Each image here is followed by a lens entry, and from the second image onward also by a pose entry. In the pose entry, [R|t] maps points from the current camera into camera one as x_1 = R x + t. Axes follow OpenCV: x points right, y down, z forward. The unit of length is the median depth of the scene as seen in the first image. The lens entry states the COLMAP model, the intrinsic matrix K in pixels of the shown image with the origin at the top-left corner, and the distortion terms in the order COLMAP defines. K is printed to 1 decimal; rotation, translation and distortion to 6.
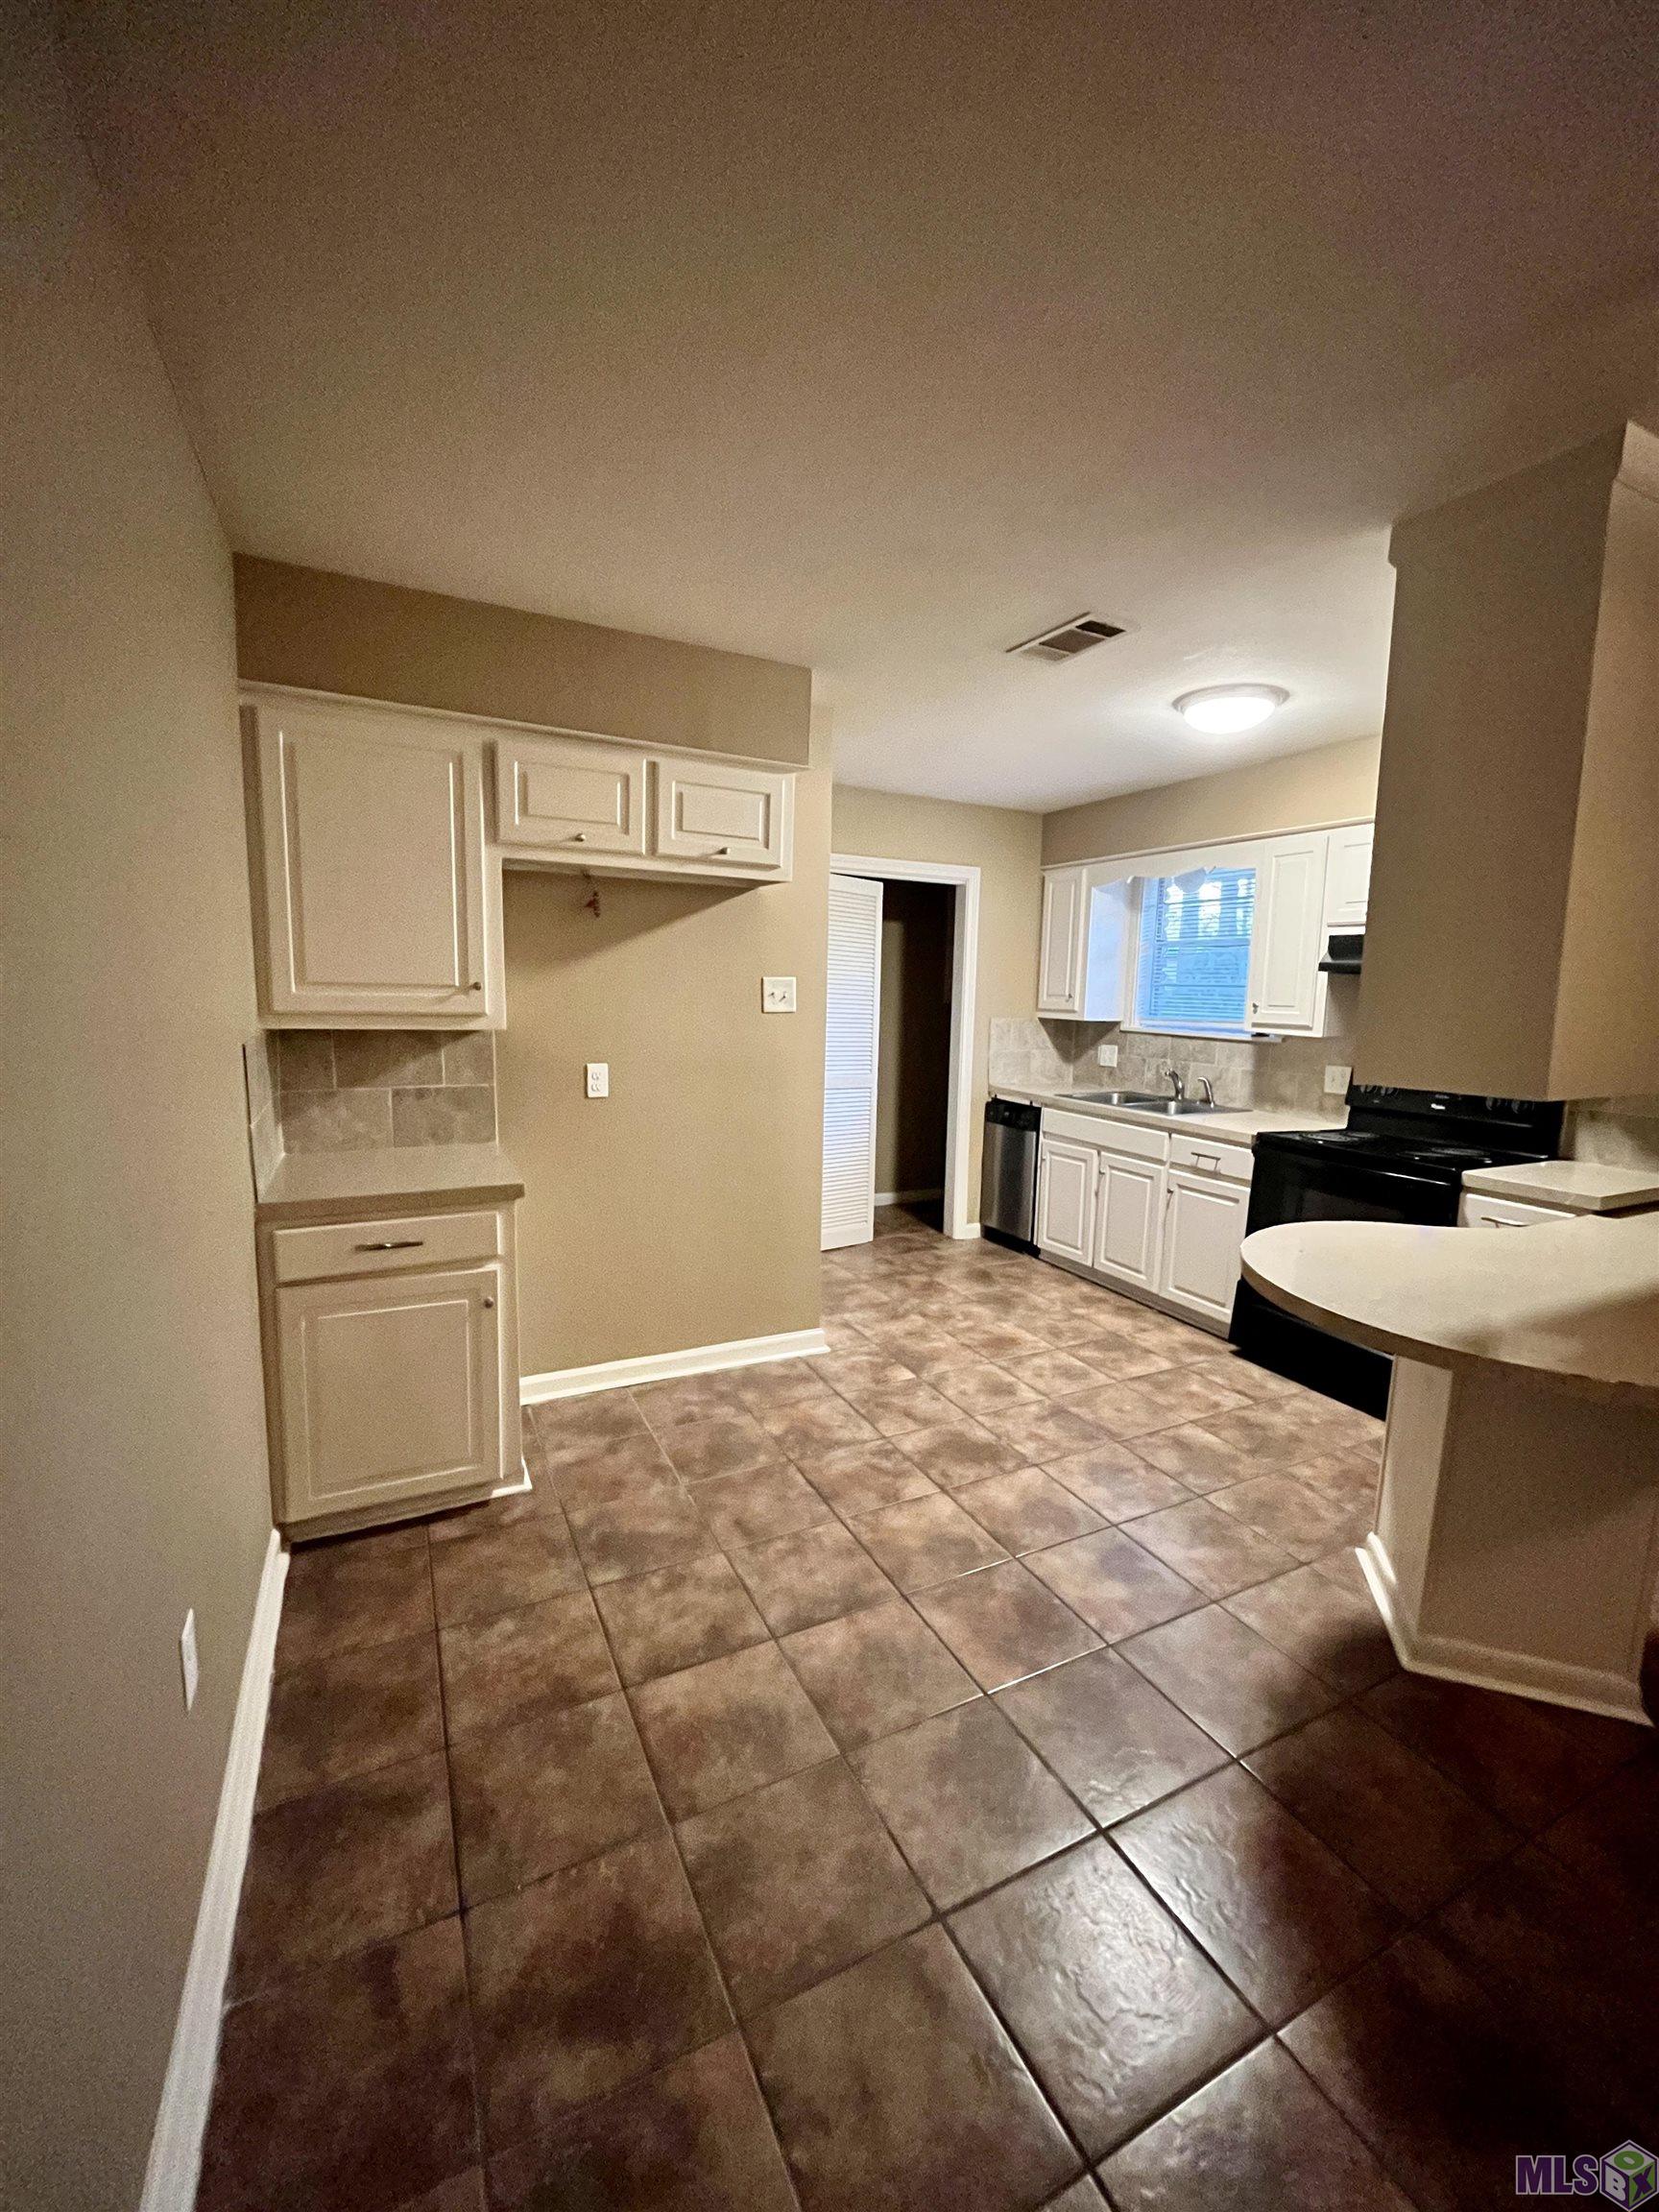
lens RADIAL K [[896.8, 0, 838.6], [0, 896.8, 1102.8], [0, 0, 1]] dist [-0.001390, 0.000020]
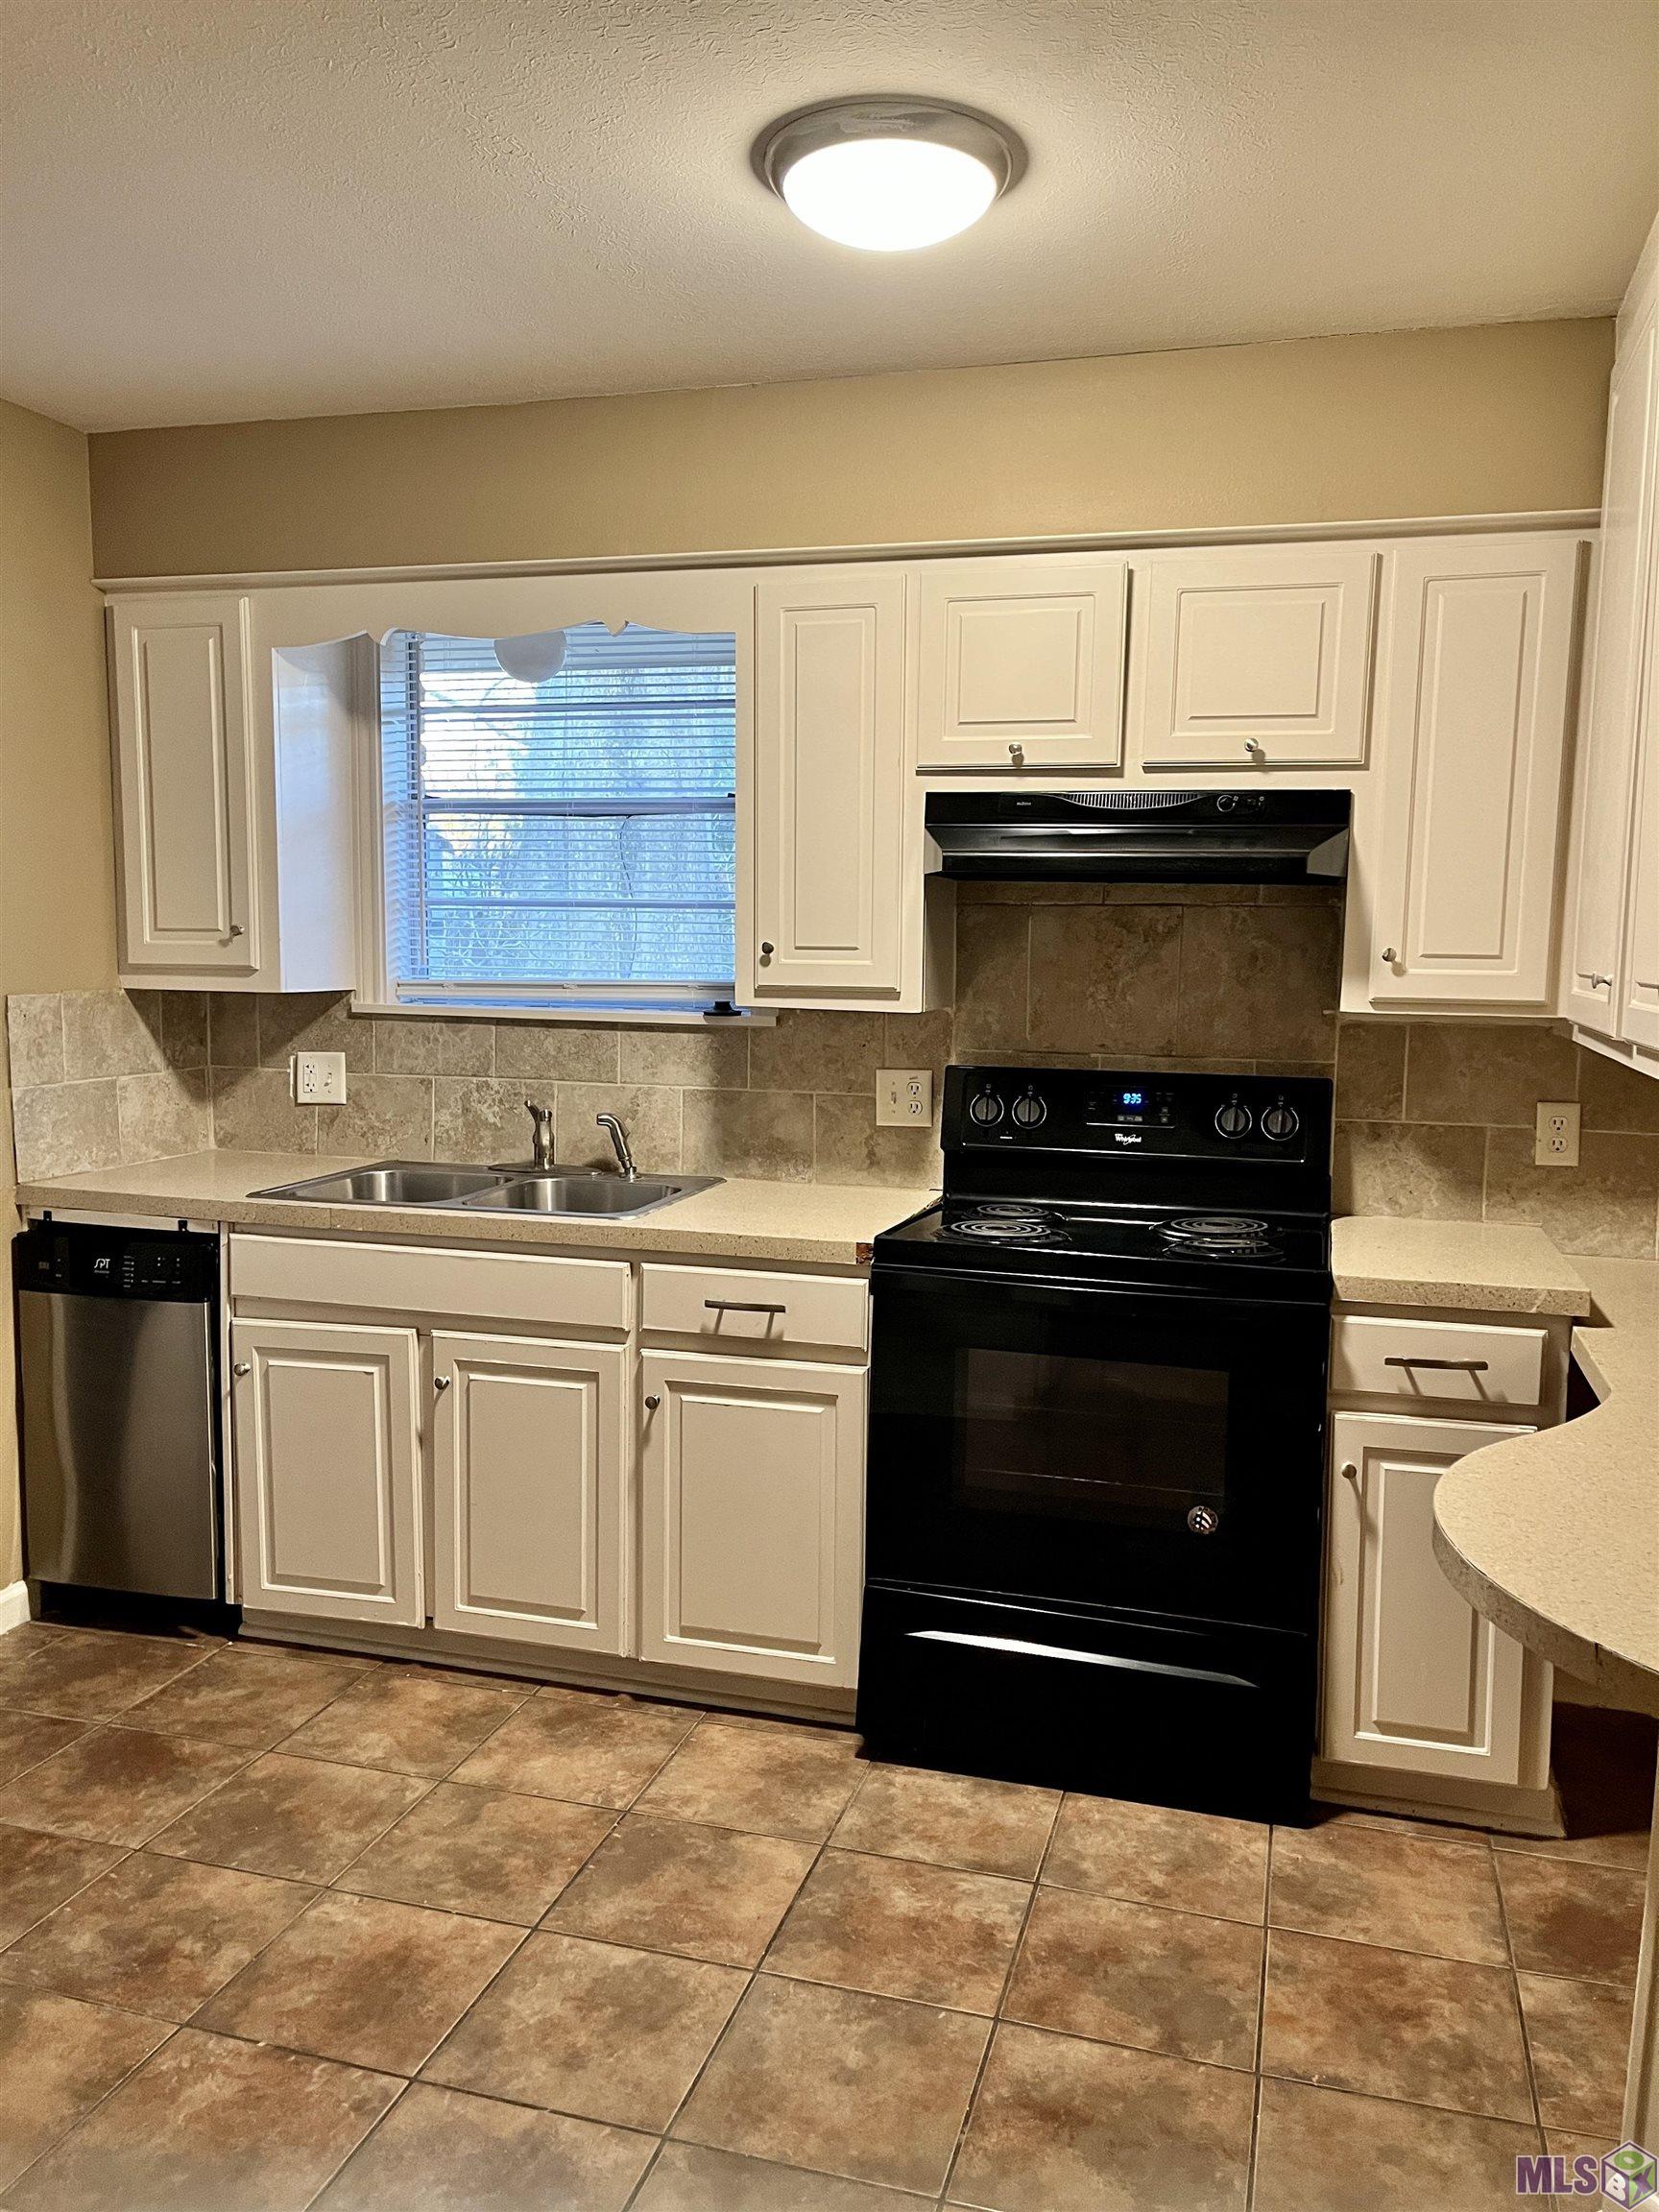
lens RADIAL K [[1664.5, 0, 820.8], [0, 1664.5, 1111.8], [0, 0, 1]] dist [0.089463, -0.109738]
pose [[0.686943, -0.092526, 0.720797, -0.114483], [0.098413, 0.994569, 0.033878, -0.051393], [-0.720017, 0.047664, 0.692318, 0.399566]]
